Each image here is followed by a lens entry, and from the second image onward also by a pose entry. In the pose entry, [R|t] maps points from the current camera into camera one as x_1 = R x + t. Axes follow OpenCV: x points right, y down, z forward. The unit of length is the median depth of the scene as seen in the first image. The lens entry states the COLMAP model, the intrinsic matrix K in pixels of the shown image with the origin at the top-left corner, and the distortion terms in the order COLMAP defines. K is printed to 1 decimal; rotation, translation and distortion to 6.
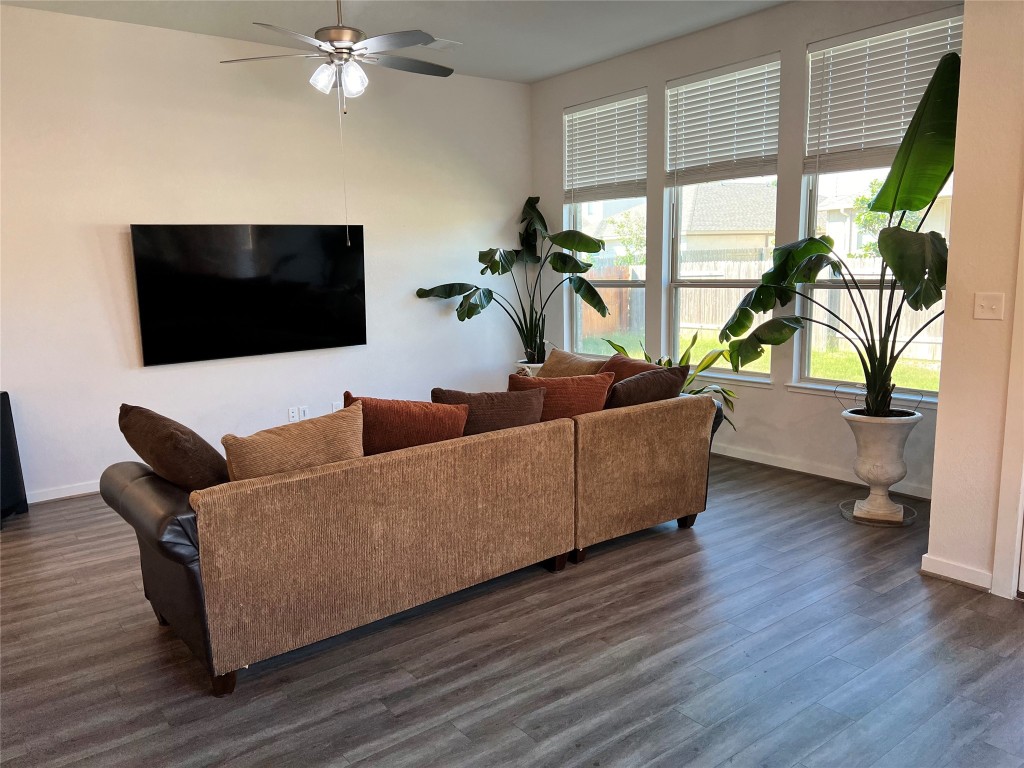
lens RADIAL K [[787.8, 0, 522.8], [0, 787.8, 390.3], [0, 0, 1]] dist [0.067296, -0.063396]
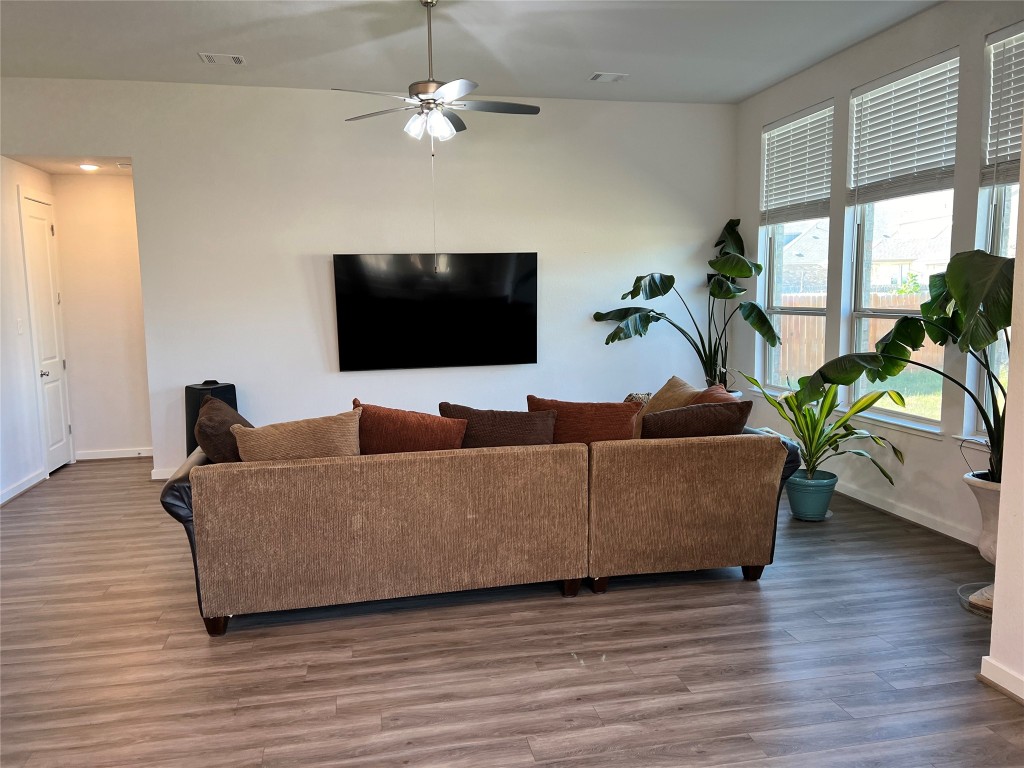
lens RADIAL K [[794.2, 0, 512.0], [0, 794.2, 384.0], [0, 0, 1]] dist [0.052614, -0.047029]
pose [[0.896754, 0.064230, -0.437843, 0.402351], [-0.080313, 0.996602, -0.018291, -0.013762], [0.435180, 0.051567, 0.898865, 0.049176]]
